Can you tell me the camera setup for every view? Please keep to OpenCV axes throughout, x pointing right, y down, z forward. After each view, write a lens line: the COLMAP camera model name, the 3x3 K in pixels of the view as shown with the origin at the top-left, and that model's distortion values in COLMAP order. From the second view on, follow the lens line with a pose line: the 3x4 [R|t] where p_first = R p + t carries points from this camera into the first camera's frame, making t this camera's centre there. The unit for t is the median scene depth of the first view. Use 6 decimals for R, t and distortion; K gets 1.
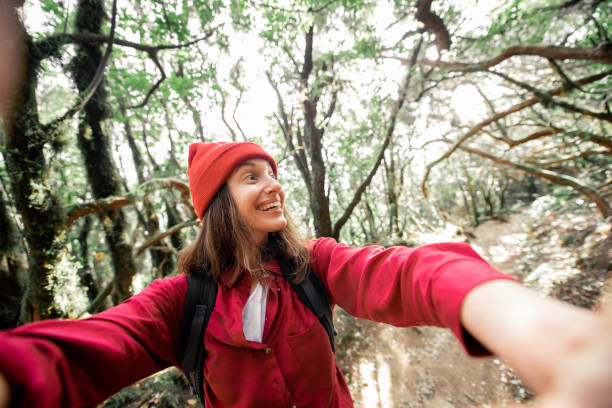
lens RADIAL K [[239.4, 0, 307.3], [0, 239.4, 201.9], [0, 0, 1]] dist [-0.018646, -0.001397]
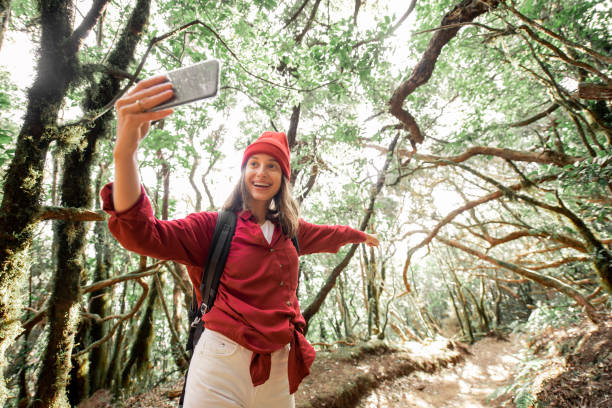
lens RADIAL K [[296.7, 0, 305.6], [0, 296.7, 206.9], [0, 0, 1]] dist [-0.011950, -0.002758]
pose [[0.988915, 0.119748, 0.087797, -0.013719], [-0.082174, 0.933843, -0.348116, 0.129107], [-0.123674, 0.337042, 0.933331, -0.097900]]
